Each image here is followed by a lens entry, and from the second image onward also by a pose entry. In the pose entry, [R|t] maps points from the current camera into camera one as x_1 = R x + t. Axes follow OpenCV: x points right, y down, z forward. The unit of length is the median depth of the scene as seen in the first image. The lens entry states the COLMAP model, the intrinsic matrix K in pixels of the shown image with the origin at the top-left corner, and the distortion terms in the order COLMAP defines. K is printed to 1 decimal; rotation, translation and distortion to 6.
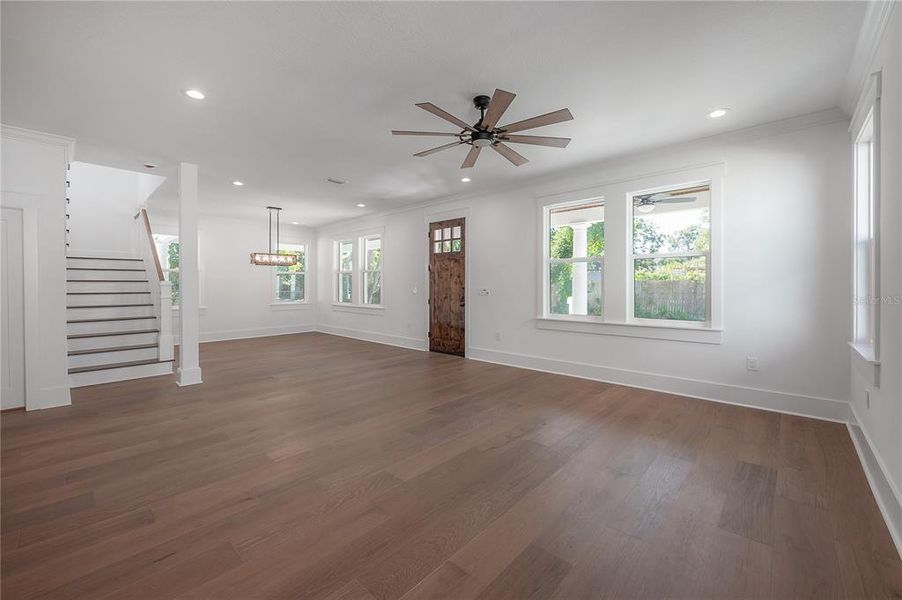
lens RADIAL K [[363.0, 0, 446.8], [0, 363.0, 289.7], [0, 0, 1]] dist [-0.006789, 0.000869]
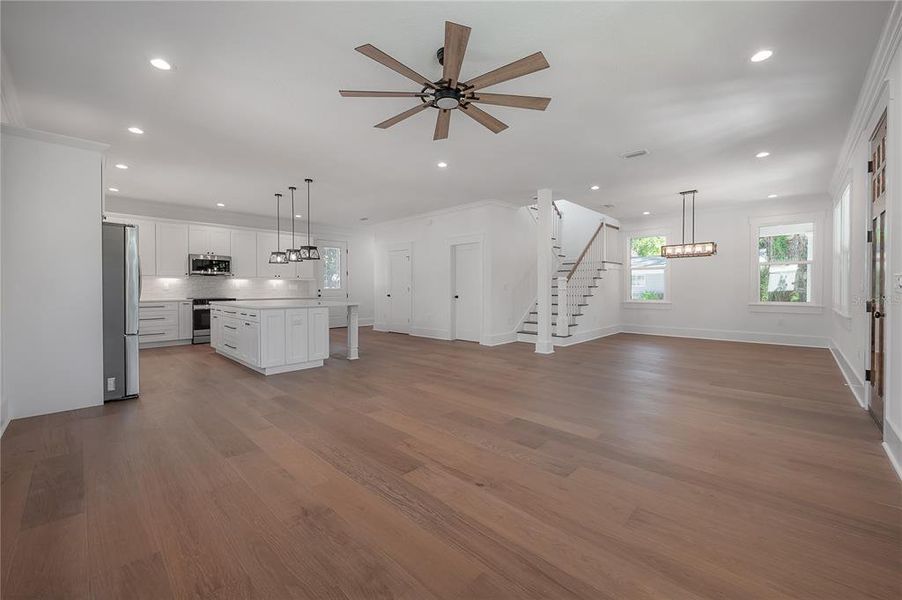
lens RADIAL K [[363.0, 0, 454.3], [0, 363.0, 292.3], [0, 0, 1]] dist [-0.006789, 0.000869]
pose [[-0.002468, 0.014441, -0.999893, 0.451527], [-0.009280, 0.999852, 0.014464, 0.013047], [0.999954, 0.009315, -0.002334, 0.478911]]
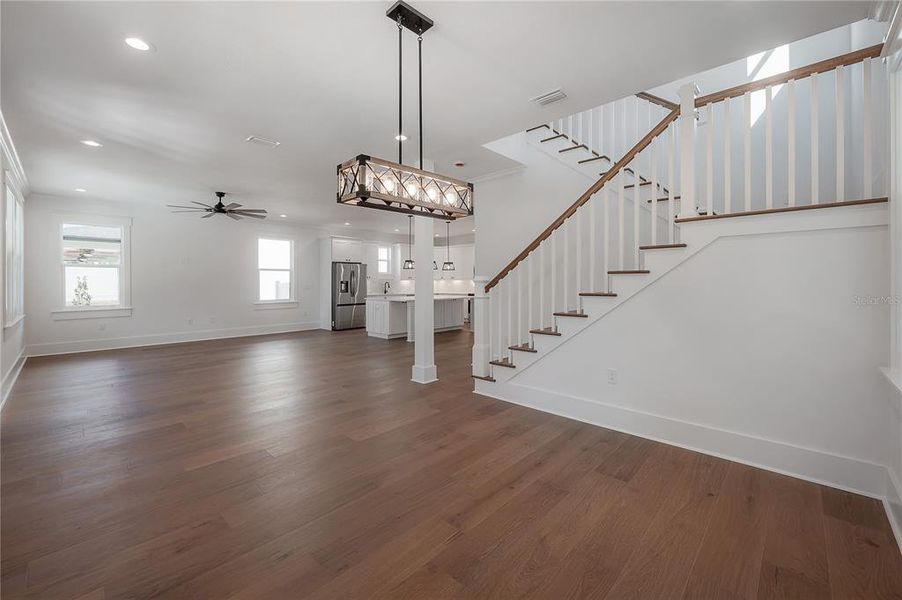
lens RADIAL K [[363.0, 0, 452.5], [0, 363.0, 282.6], [0, 0, 1]] dist [-0.006789, 0.000869]
pose [[-0.999932, 0.007815, -0.008656, -0.565249], [0.007719, 0.999909, 0.011073, -0.014710], [0.008742, 0.011006, -0.999901, 1.437545]]
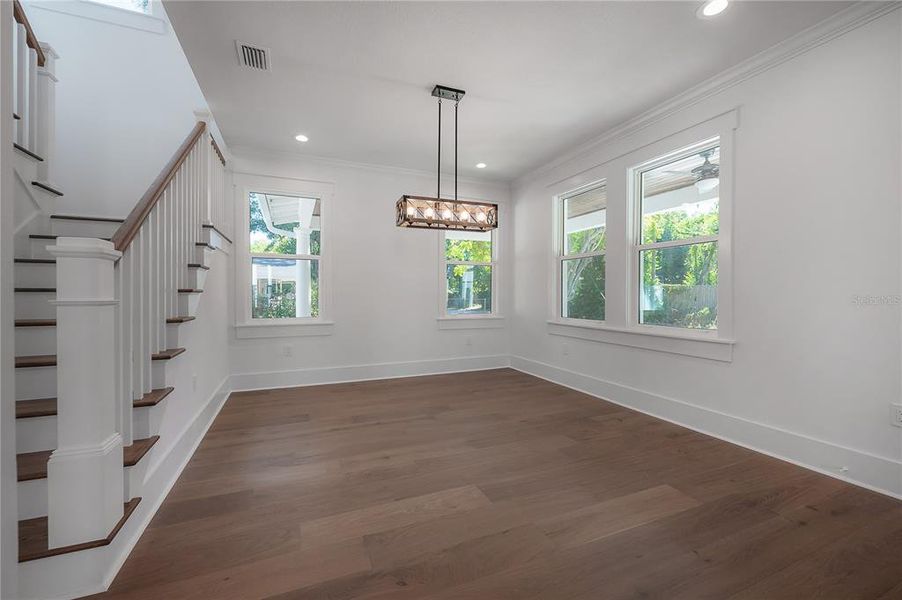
lens RADIAL K [[367.6, 0, 446.6], [0, 367.6, 299.0], [0, 0, 1]] dist [-0.004430, 0.000009]
pose [[0.913811, 0.005938, -0.406096, -0.339797], [-0.006904, 0.999976, -0.000913, 0.015399], [0.406081, 0.003638, 0.913830, 0.684045]]
